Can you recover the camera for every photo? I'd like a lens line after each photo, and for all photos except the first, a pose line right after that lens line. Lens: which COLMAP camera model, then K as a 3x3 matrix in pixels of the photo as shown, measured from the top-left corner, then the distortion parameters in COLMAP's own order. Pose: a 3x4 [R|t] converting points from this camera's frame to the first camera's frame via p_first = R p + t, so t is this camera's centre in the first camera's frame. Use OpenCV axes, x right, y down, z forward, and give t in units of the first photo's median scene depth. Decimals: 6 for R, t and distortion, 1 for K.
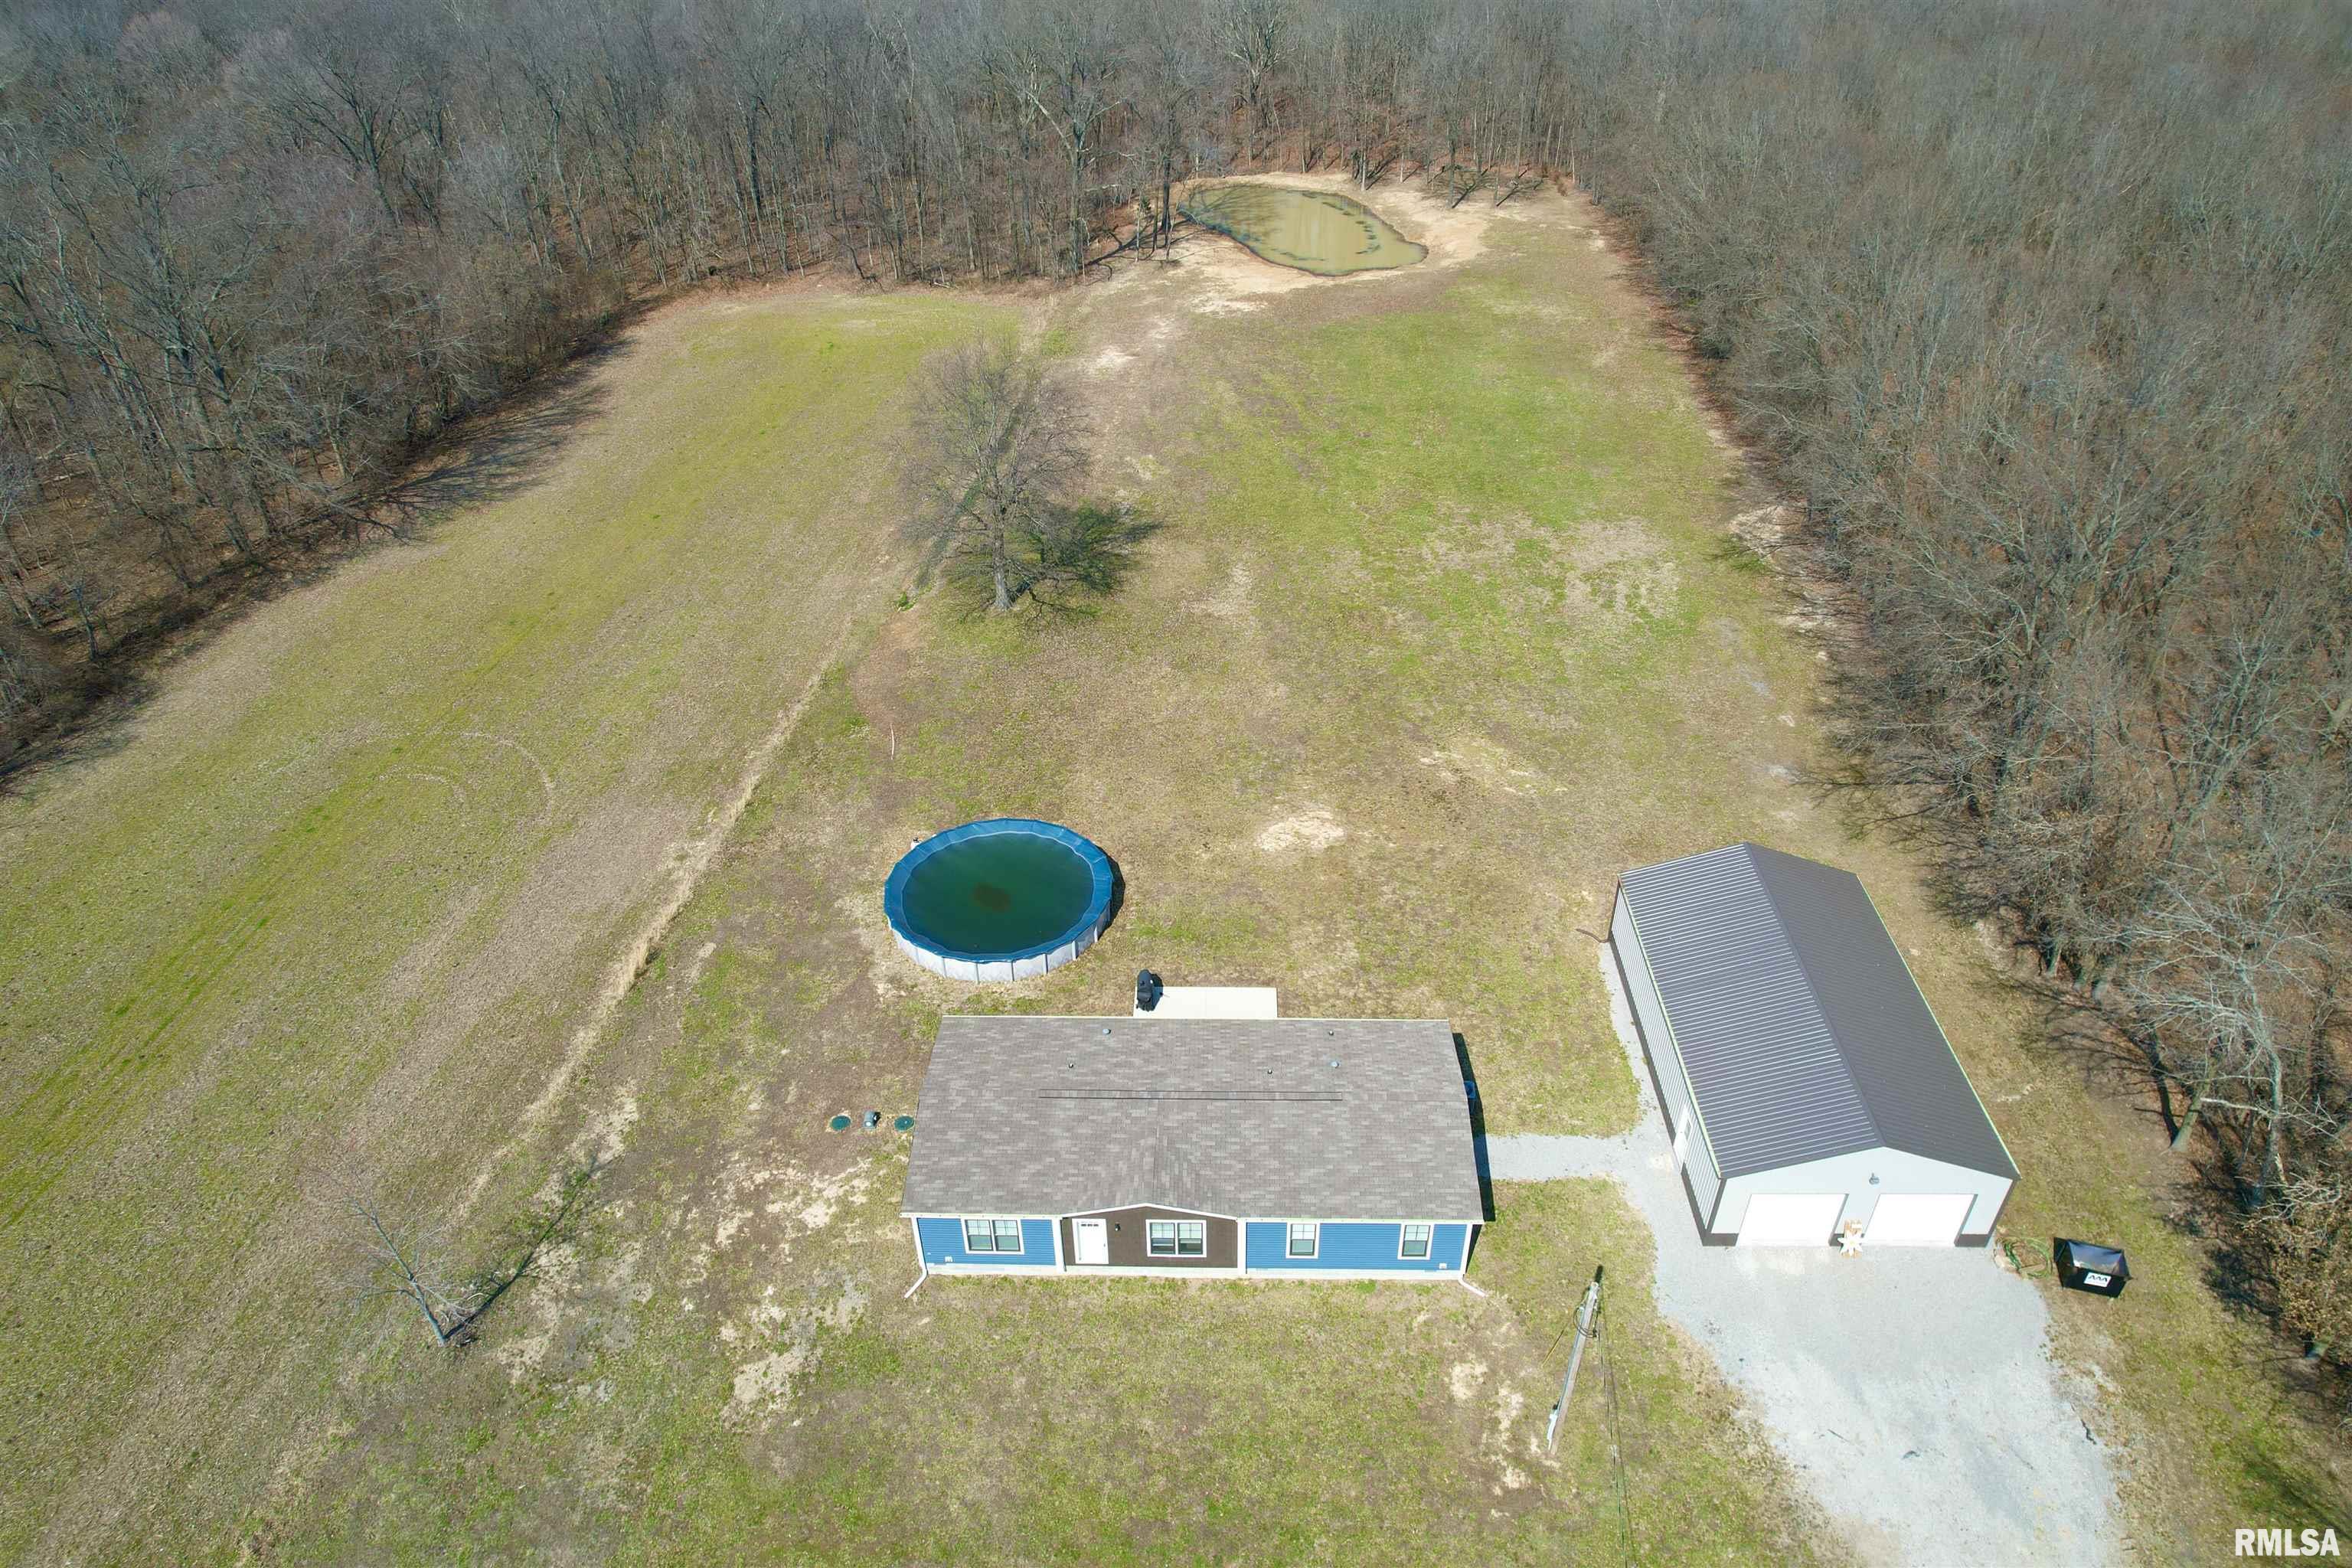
lens RADIAL K [[1512.0, 0, 1178.2], [0, 1512.0, 784.4], [0, 0, 1]] dist [-0.073479, 0.069072]
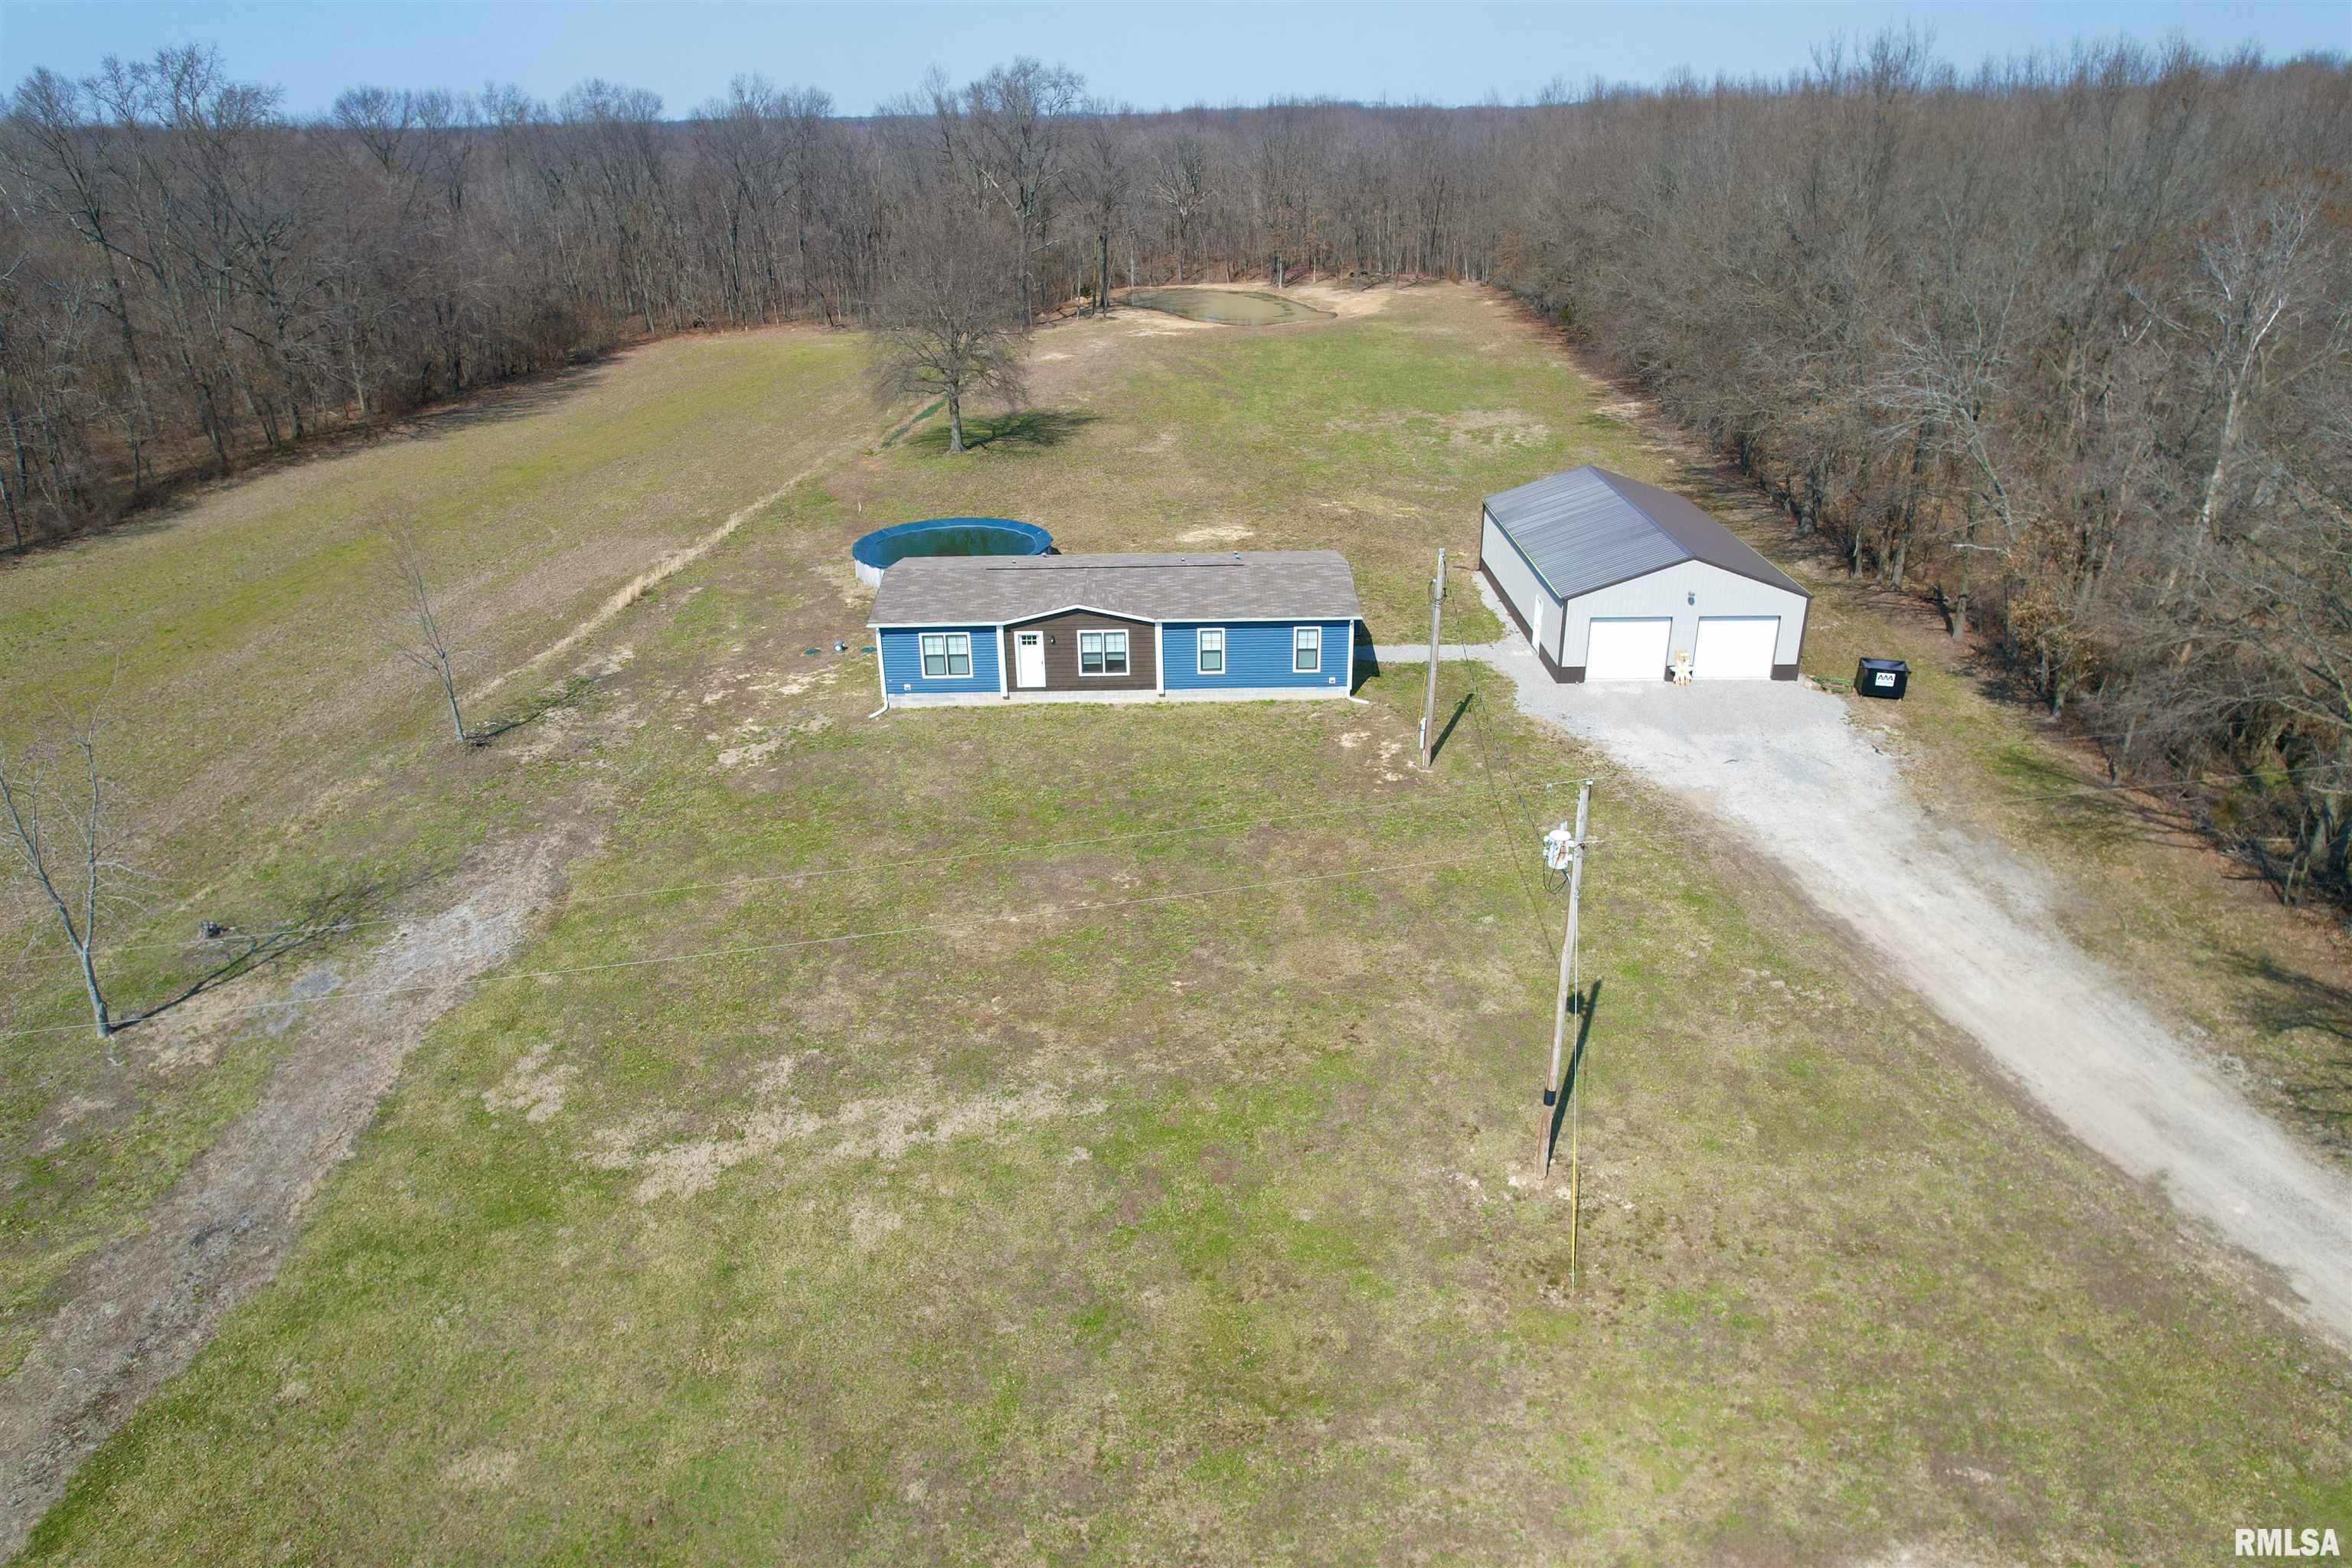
lens RADIAL K [[1512.0, 0, 1178.2], [0, 1512.0, 784.4], [0, 0, 1]] dist [-0.073479, 0.069072]
pose [[0.999369, -0.014183, 0.032571, 0.014265], [0.019767, 0.983808, -0.178131, 0.509108], [-0.029517, 0.178663, 0.983467, -0.114415]]
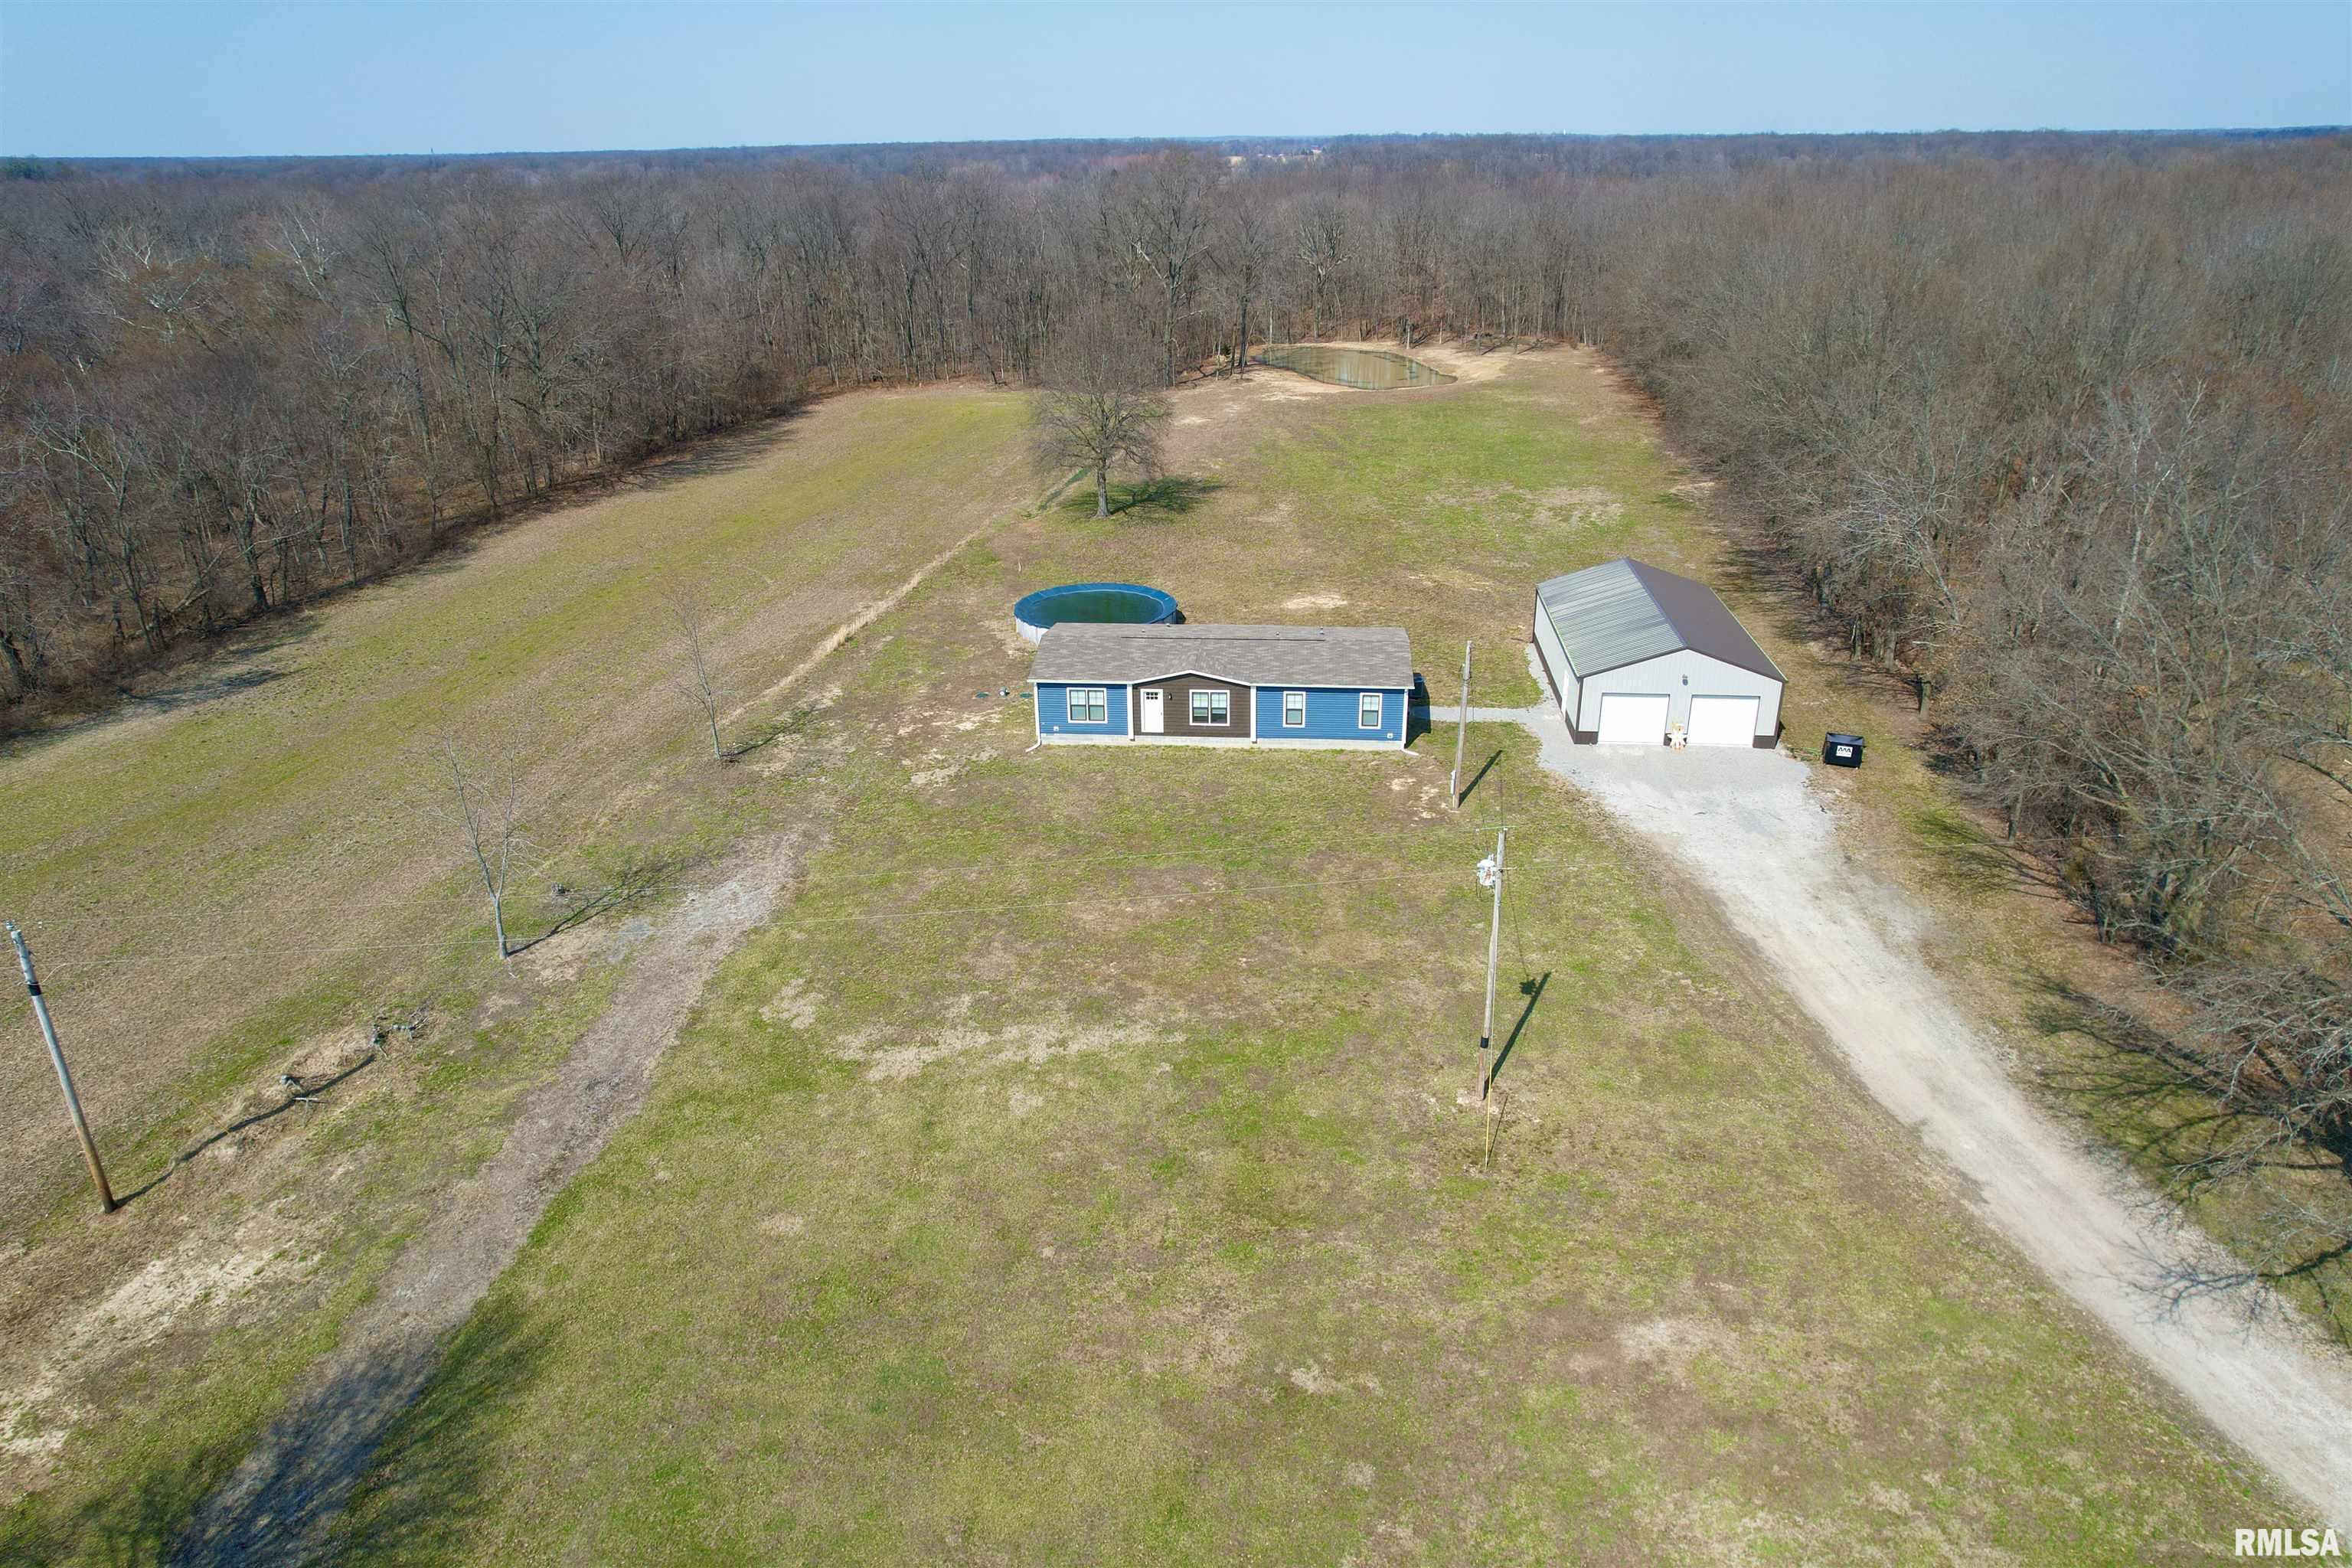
lens RADIAL K [[1507.8, 0, 1176.0], [0, 1507.8, 784.0], [0, 0, 1]] dist [-0.063555, 0.051987]
pose [[0.998071, 0.025921, -0.056418, 0.042967], [-0.036170, 0.981309, -0.189009, 0.548010], [0.050464, 0.190685, 0.980353, -0.375345]]
